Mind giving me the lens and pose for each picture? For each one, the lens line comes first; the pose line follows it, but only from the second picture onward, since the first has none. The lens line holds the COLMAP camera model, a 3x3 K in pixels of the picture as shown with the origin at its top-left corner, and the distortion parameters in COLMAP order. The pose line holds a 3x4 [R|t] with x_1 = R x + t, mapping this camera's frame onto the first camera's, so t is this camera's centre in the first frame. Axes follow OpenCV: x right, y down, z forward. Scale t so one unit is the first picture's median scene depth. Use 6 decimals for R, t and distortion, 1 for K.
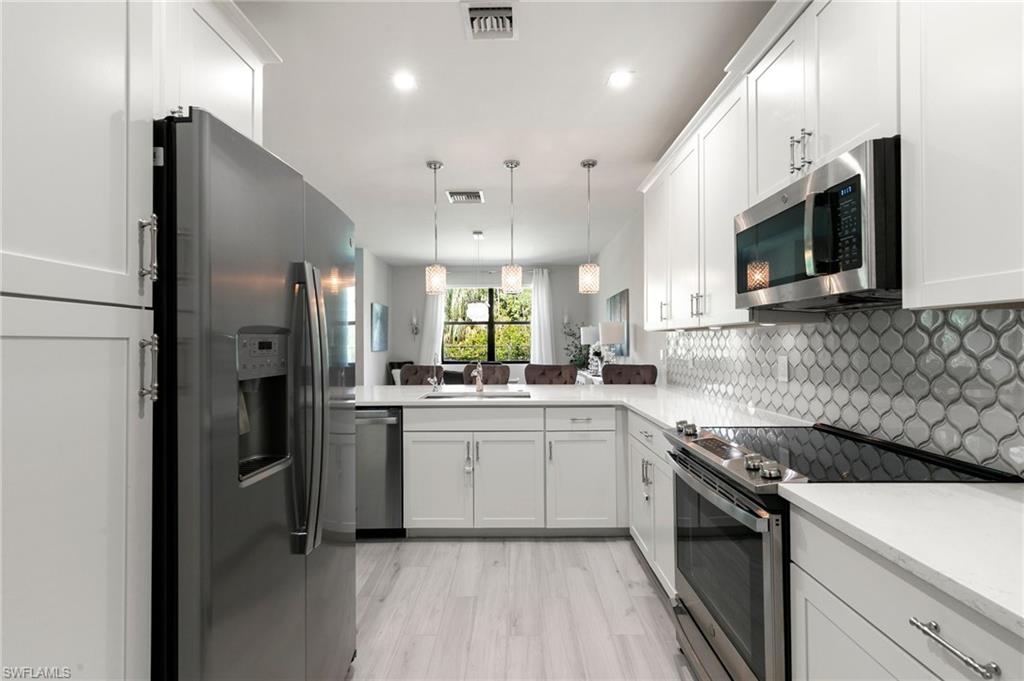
lens RADIAL K [[457.1, 0, 514.4], [0, 457.1, 345.9], [0, 0, 1]] dist [0.001725, 0.000136]
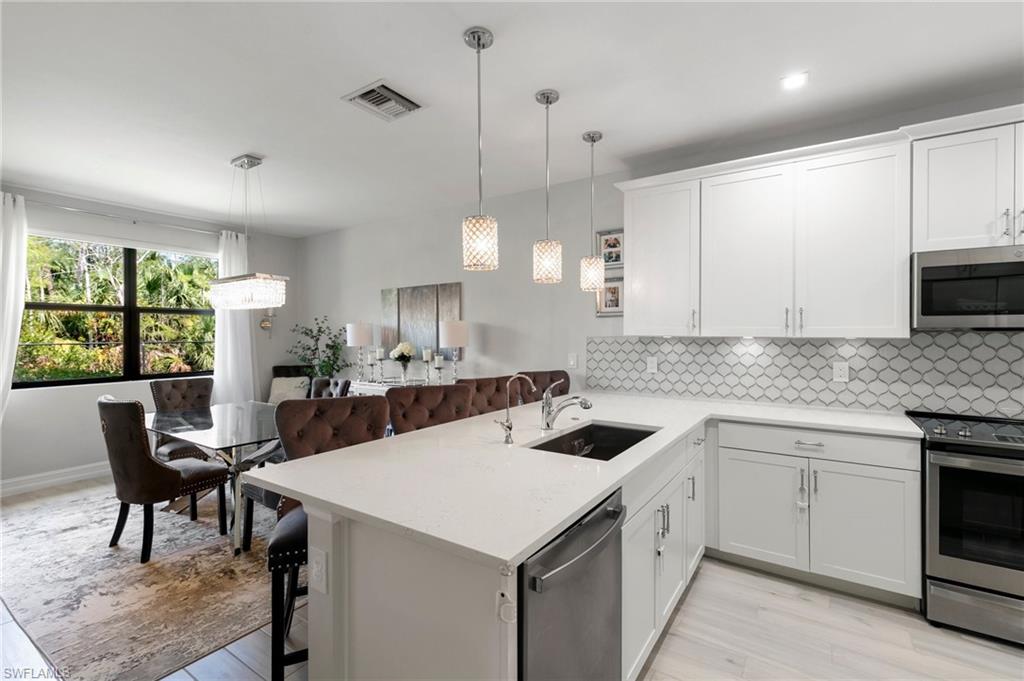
lens RADIAL K [[463.5, 0, 513.5], [0, 463.5, 337.4], [0, 0, 1]] dist [0.018856, -0.000022]
pose [[0.540045, 0.004377, 0.841625, -0.641179], [0.003365, 0.999967, -0.007360, -0.025341], [-0.841630, 0.006807, 0.540012, 0.666155]]
